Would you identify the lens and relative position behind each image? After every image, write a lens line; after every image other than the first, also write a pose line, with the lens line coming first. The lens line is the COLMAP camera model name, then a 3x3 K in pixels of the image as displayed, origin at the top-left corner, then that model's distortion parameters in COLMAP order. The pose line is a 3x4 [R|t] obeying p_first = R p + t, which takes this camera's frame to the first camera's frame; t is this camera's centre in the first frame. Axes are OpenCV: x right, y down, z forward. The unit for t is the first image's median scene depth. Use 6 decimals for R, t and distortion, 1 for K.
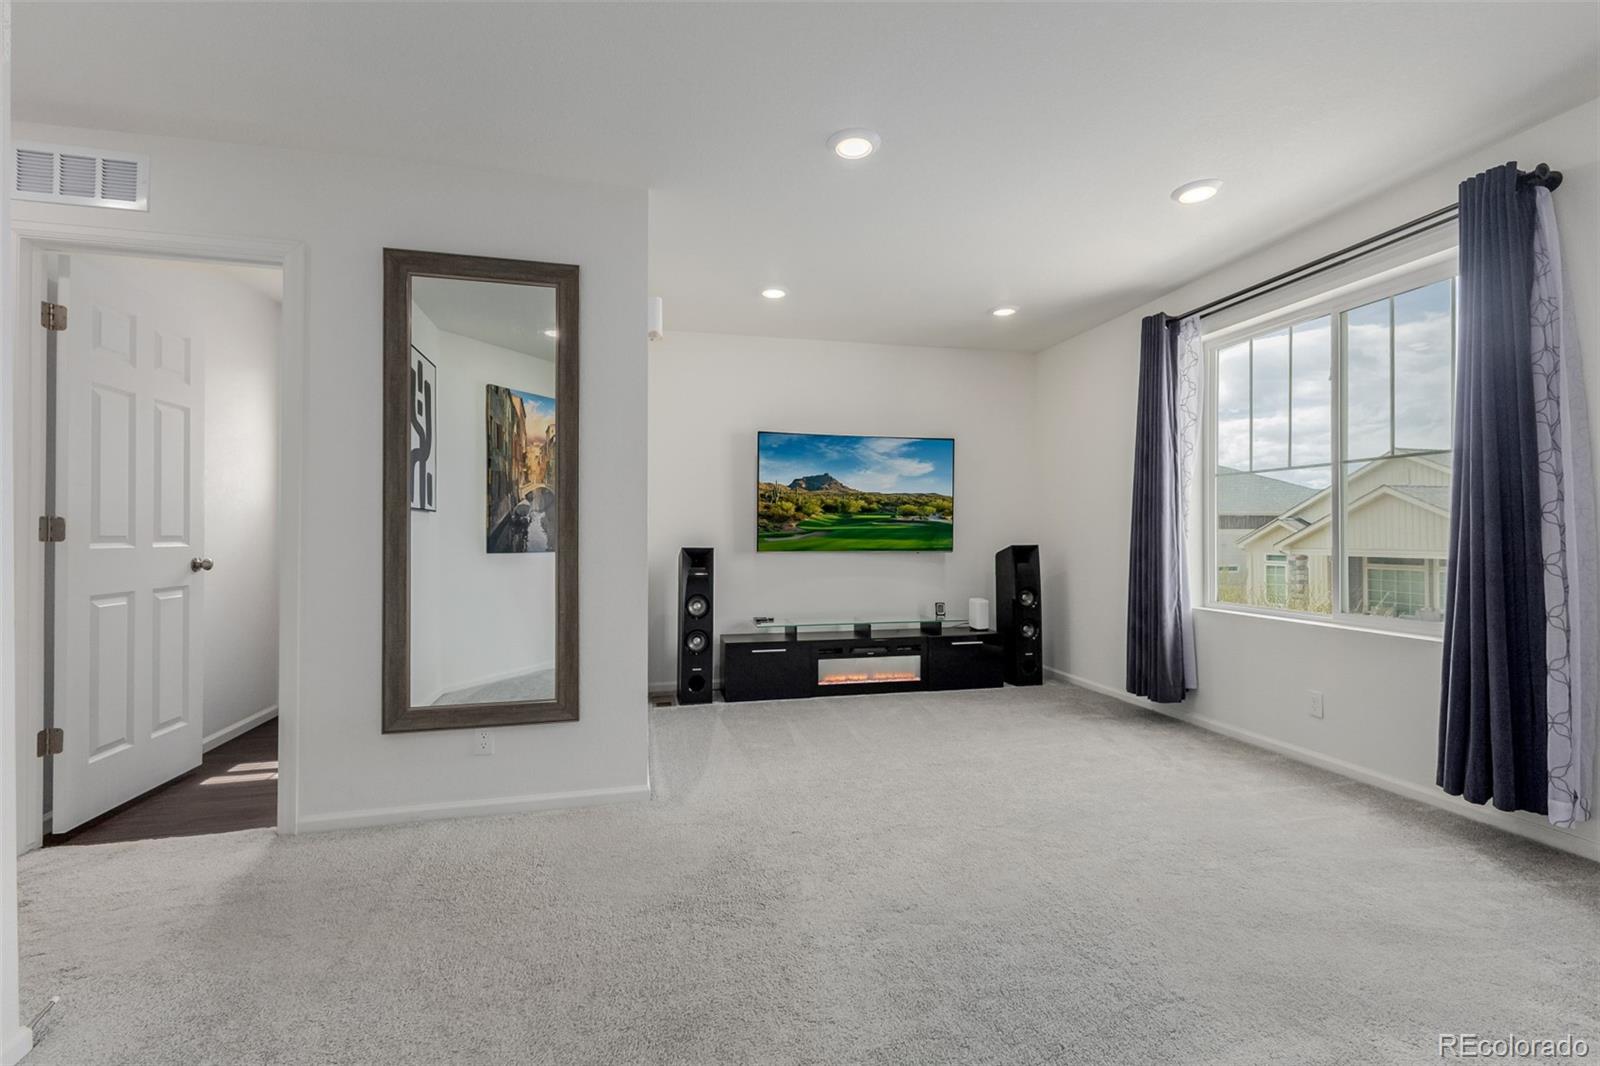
lens RADIAL K [[655.2, 0, 884.0], [0, 655.2, 556.9], [0, 0, 1]] dist [0.001170, 0.000120]
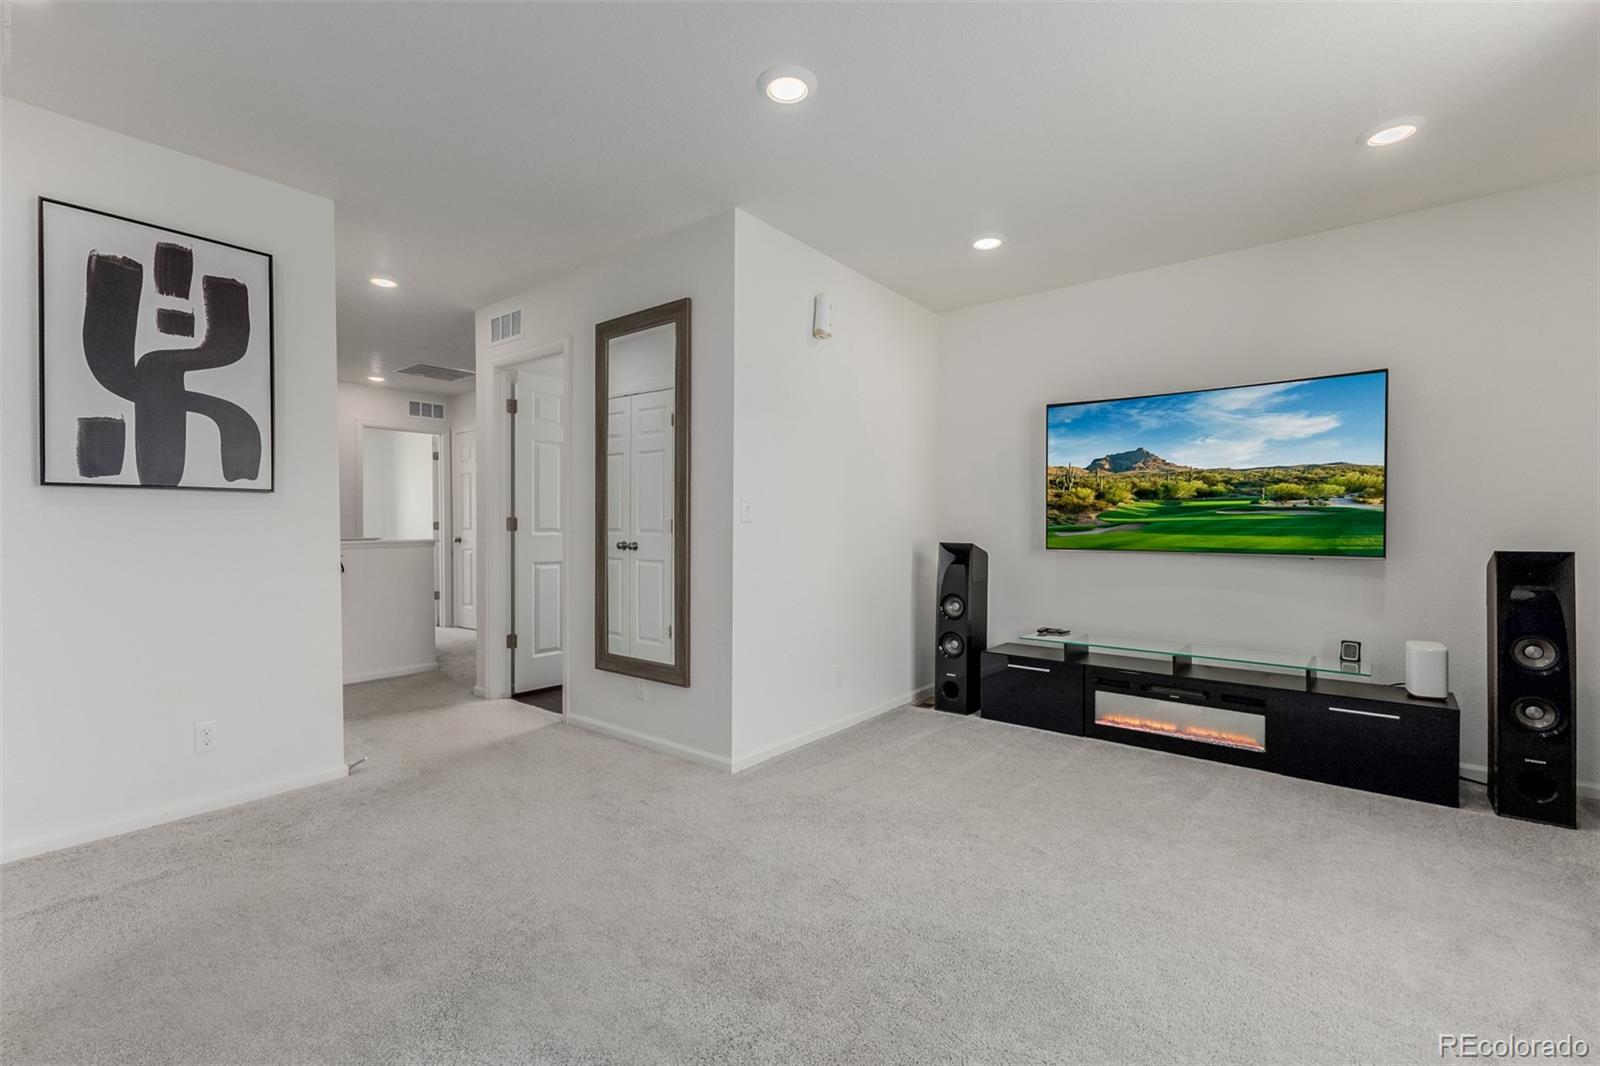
lens RADIAL K [[695.5, 0, 790.7], [0, 695.5, 532.0], [0, 0, 1]] dist [0.029079, -0.000269]
pose [[0.606667, 0.004750, -0.794942, 0.313957], [-0.031226, 0.999353, -0.017859, -0.003241], [0.794343, 0.035658, 0.606423, 0.192404]]
